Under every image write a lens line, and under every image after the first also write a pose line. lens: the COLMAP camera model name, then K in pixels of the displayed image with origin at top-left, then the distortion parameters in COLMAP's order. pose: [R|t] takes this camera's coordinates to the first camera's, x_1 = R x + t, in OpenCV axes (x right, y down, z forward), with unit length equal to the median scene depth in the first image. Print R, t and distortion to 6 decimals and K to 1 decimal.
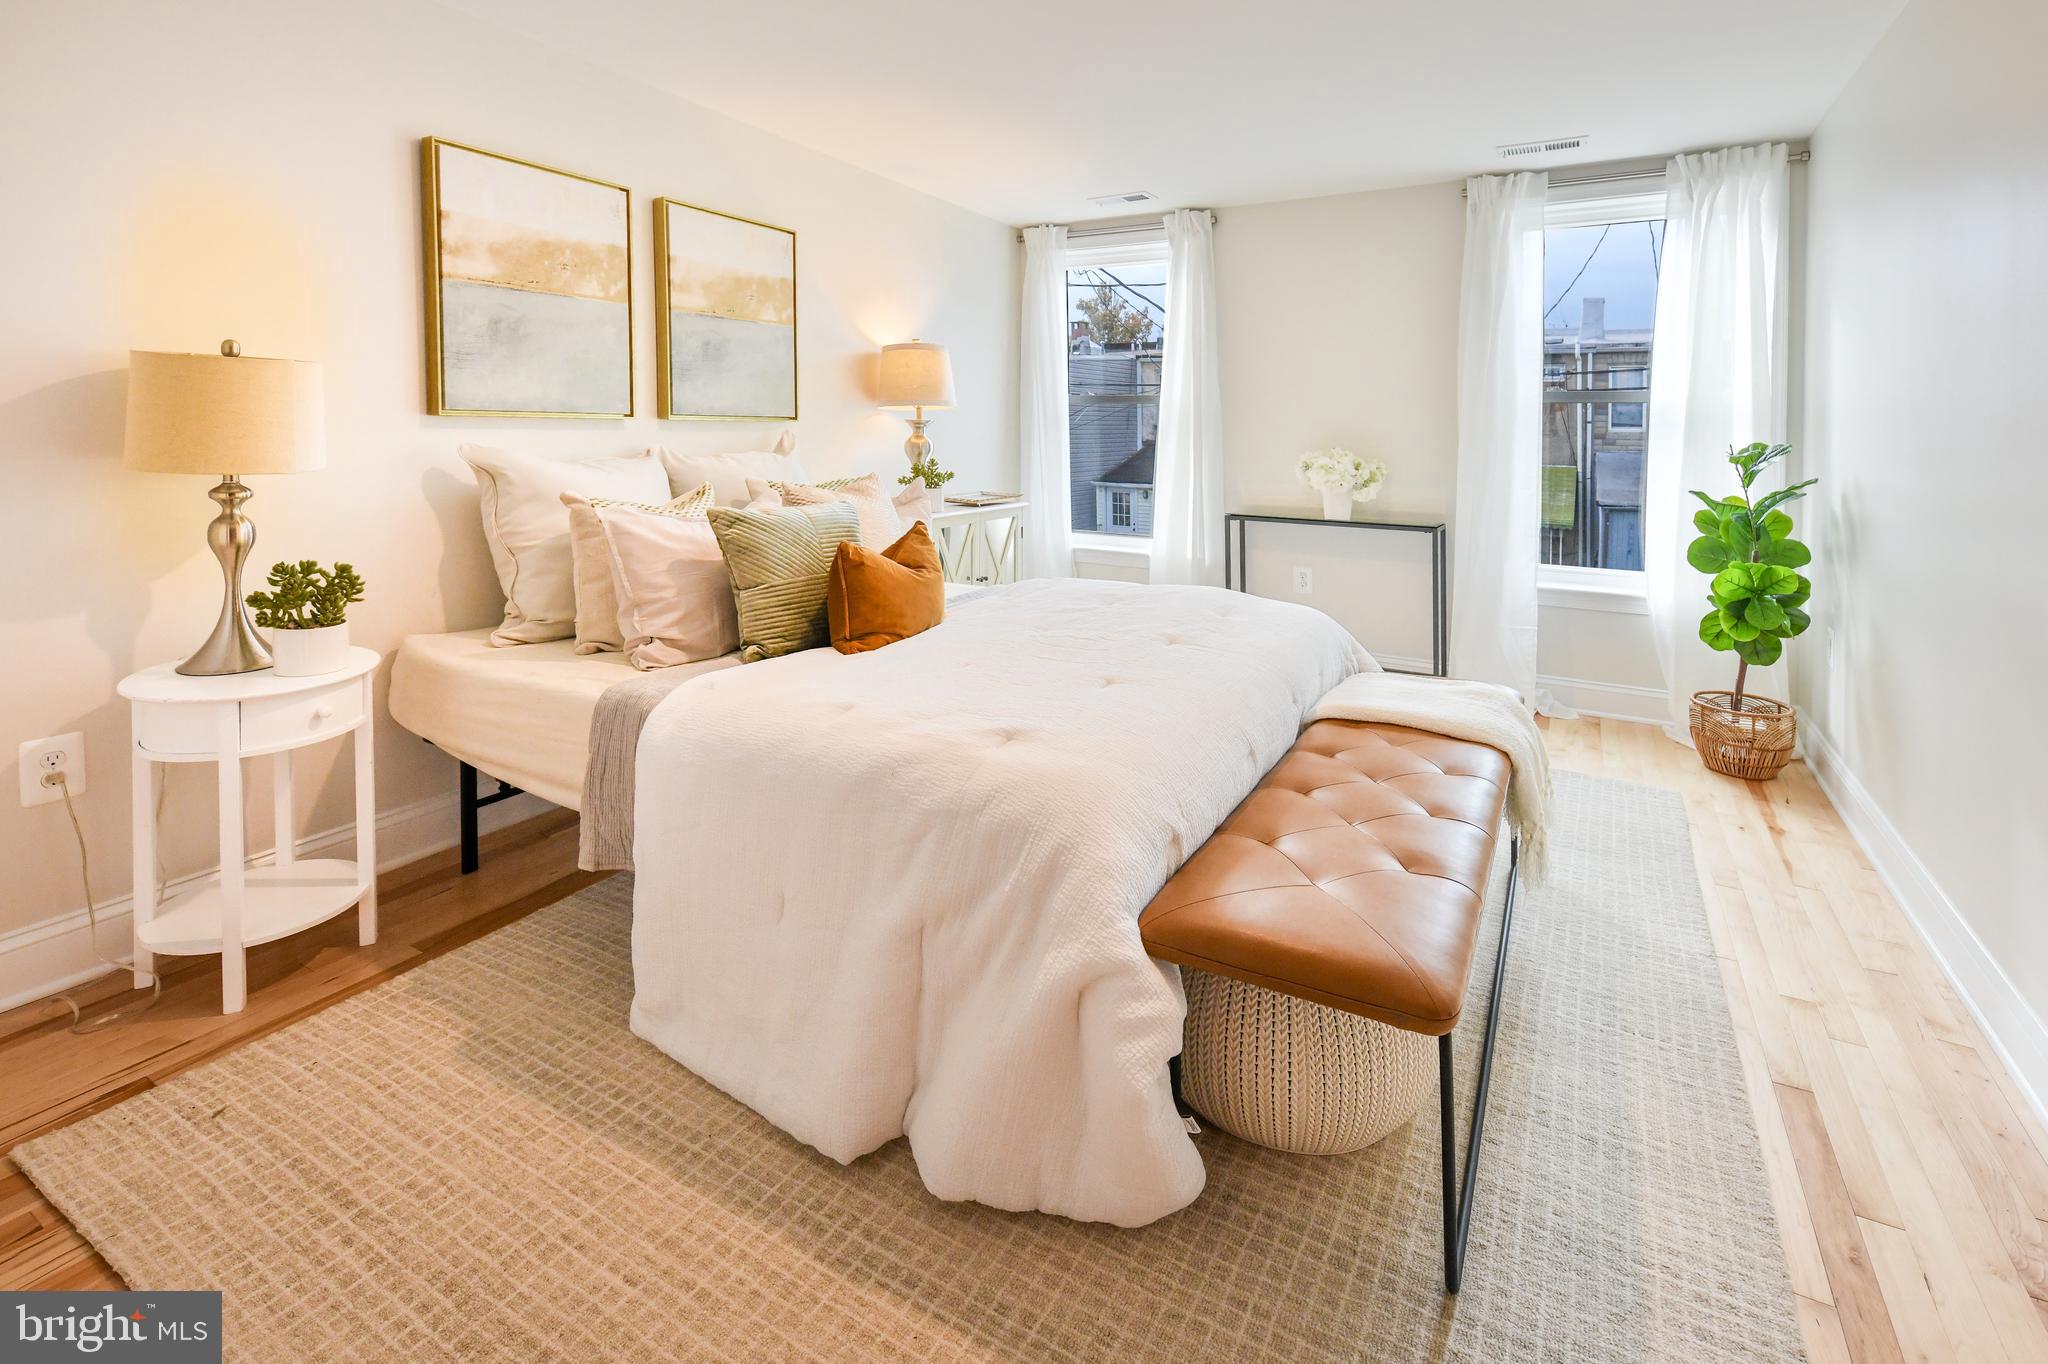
lens RADIAL K [[904.7, 0, 1022.9], [0, 904.7, 452.8], [0, 0, 1]] dist [0.017119, -0.009883]
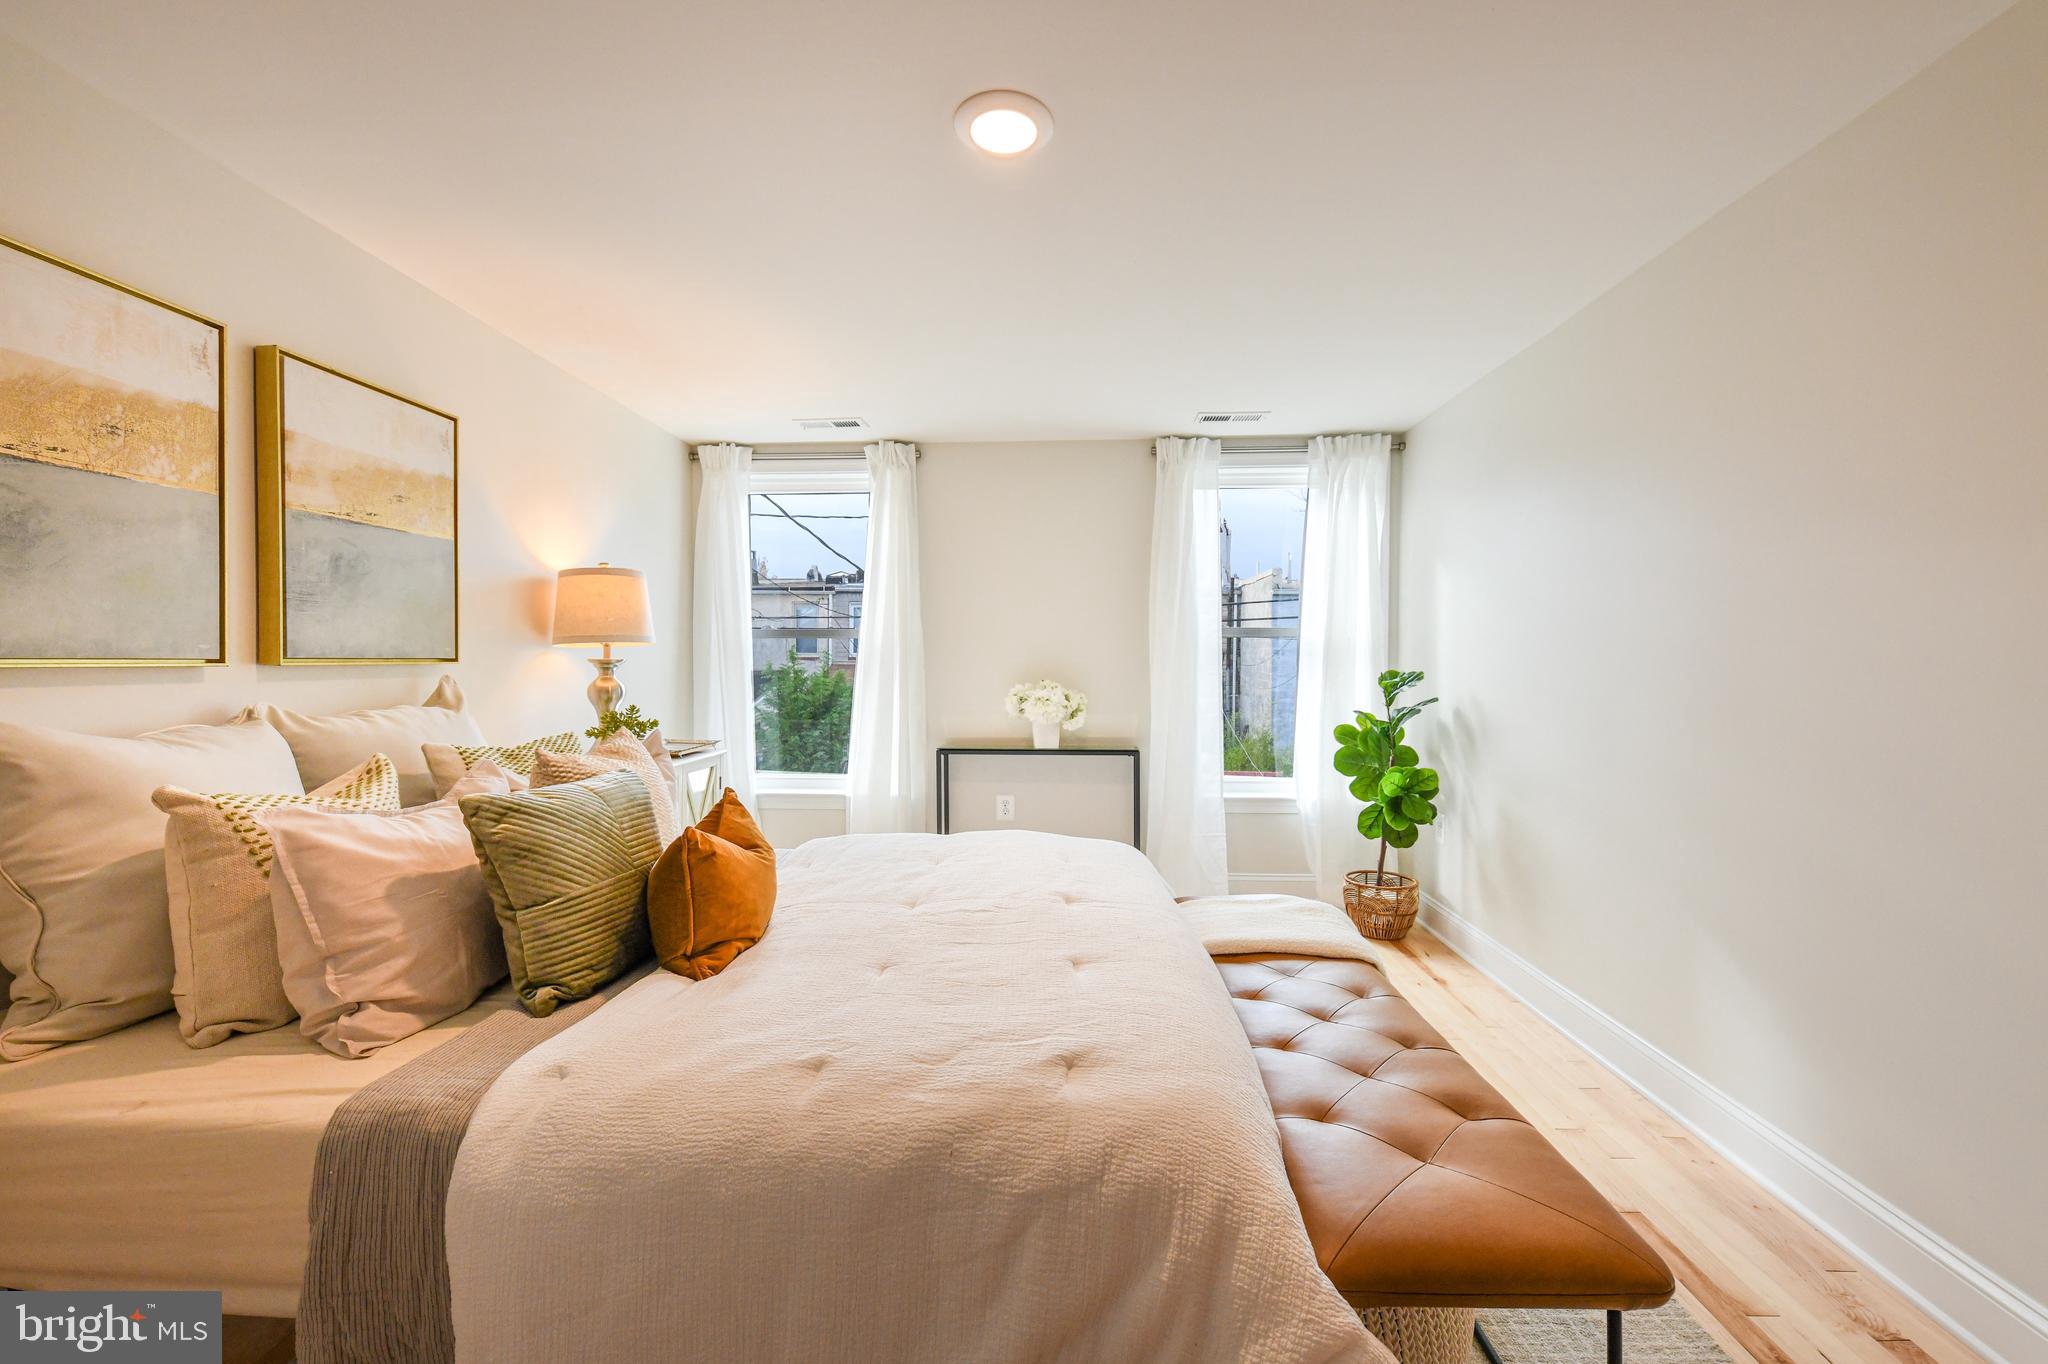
lens RADIAL K [[872.4, 0, 1047.1], [0, 872.4, 666.1], [0, 0, 1]] dist [0.016941, -0.008926]
pose [[0.895512, -0.016396, 0.444735, -0.155217], [0.025508, 0.999569, -0.014512, -0.010878], [-0.444305, 0.024340, 0.895545, 0.131006]]
